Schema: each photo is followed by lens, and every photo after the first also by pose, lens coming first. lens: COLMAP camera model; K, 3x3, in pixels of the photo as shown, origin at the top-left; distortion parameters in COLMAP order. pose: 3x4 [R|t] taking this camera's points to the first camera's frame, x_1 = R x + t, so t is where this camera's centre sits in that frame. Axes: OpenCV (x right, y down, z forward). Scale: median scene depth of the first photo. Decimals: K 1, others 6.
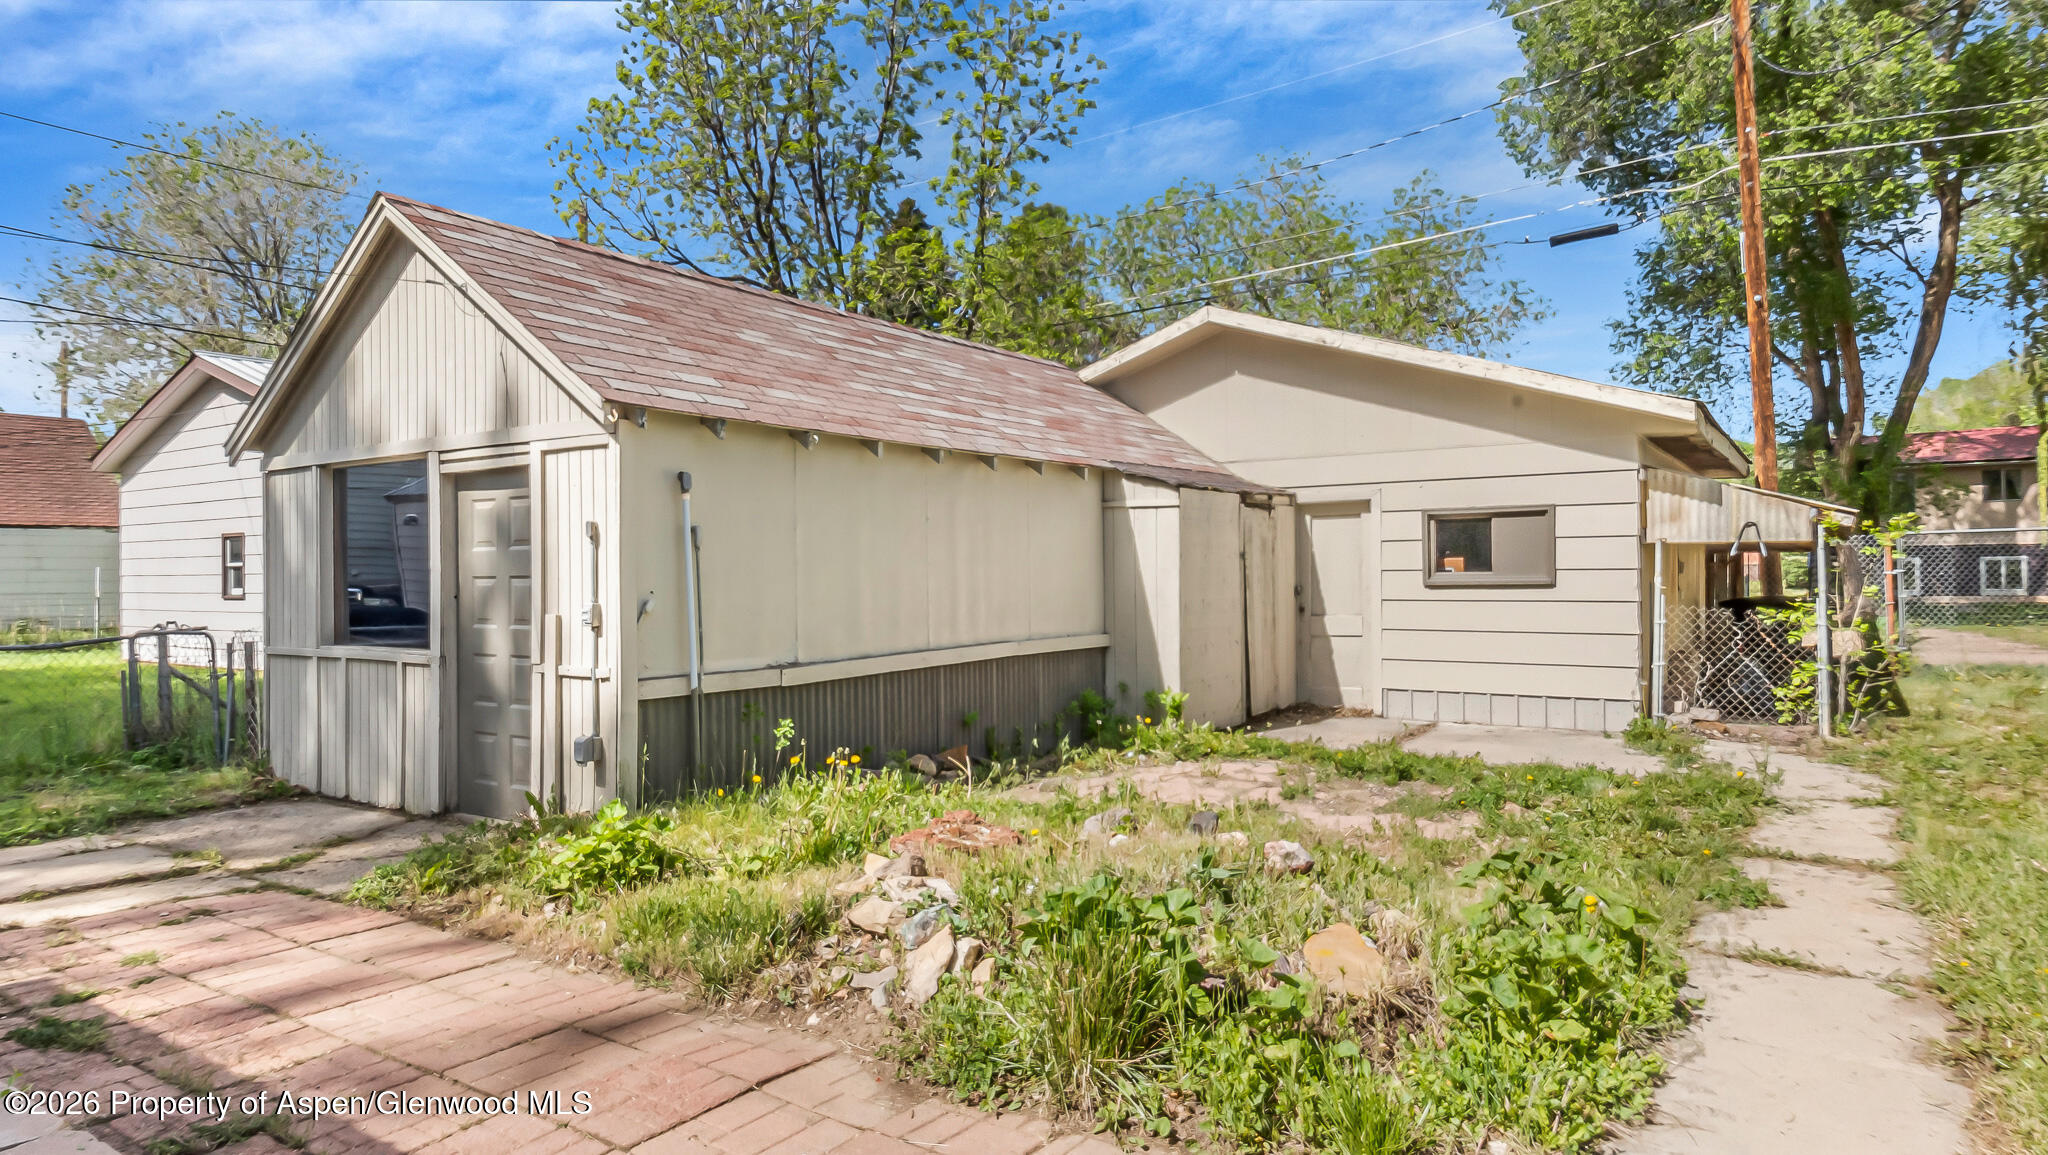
lens RADIAL K [[1213.0, 0, 1031.5], [0, 1213.0, 553.9], [0, 0, 1]] dist [0.002140, 0.000487]
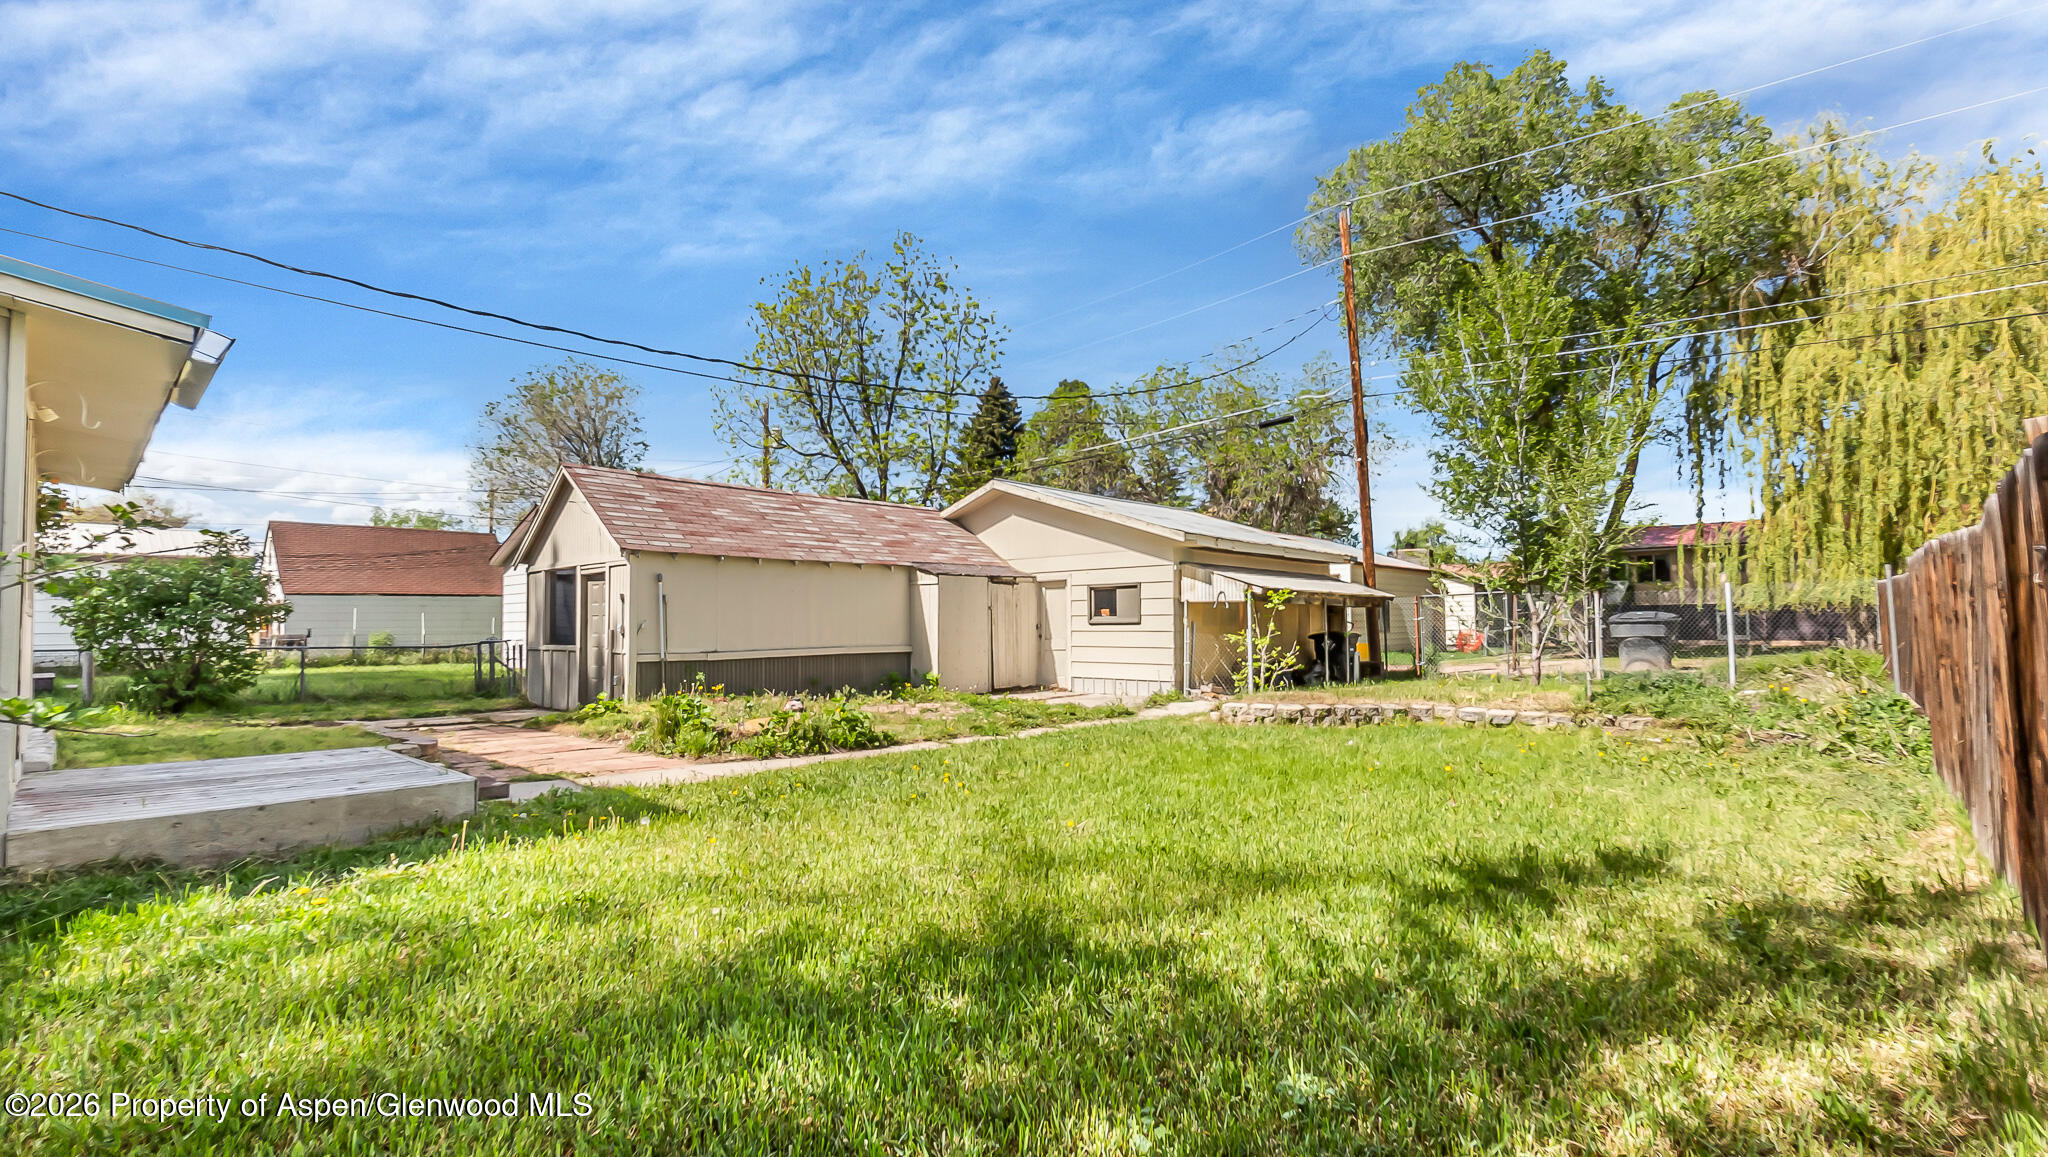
lens RADIAL K [[899.4, 0, 1032.8], [0, 899.4, 585.7], [0, 0, 1]] dist [-0.004599, -0.000706]
pose [[0.990316, -0.004546, -0.138757, 0.475709], [0.000402, 0.999553, -0.029878, 0.008783], [0.138831, 0.029533, 0.989876, -0.482248]]
